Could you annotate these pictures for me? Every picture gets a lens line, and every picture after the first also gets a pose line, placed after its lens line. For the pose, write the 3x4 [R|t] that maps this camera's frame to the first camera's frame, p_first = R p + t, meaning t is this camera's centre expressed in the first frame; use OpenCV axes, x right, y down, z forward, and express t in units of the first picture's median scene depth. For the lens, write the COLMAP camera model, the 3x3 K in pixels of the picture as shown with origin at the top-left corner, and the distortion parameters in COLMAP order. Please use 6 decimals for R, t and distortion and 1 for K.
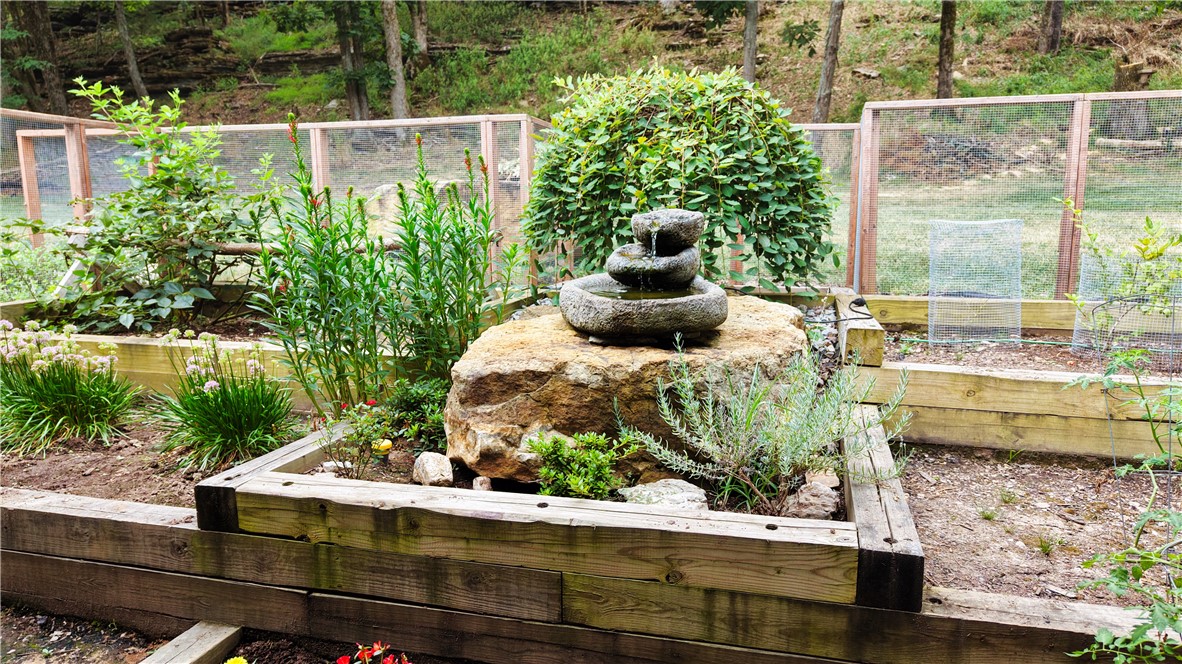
lens RADIAL K [[794.9, 0, 591.7], [0, 794.9, 331.9], [0, 0, 1]] dist [0.002490, -0.000048]
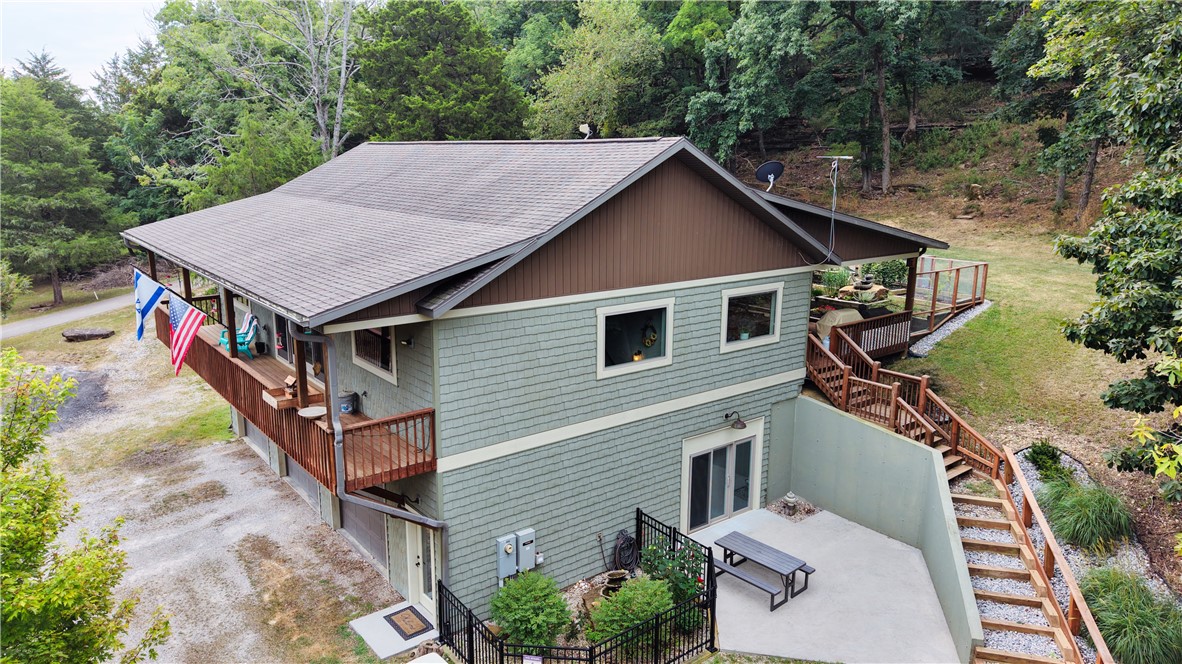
lens RADIAL K [[794.9, 0, 590.8], [0, 794.9, 332.9], [0, 0, 1]] dist [0.002490, -0.000048]
pose [[0.799998, 0.143091, -0.582691, 0.328837], [-0.103021, 0.989482, 0.101545, -0.010811], [0.591093, -0.021207, 0.806325, -0.910877]]
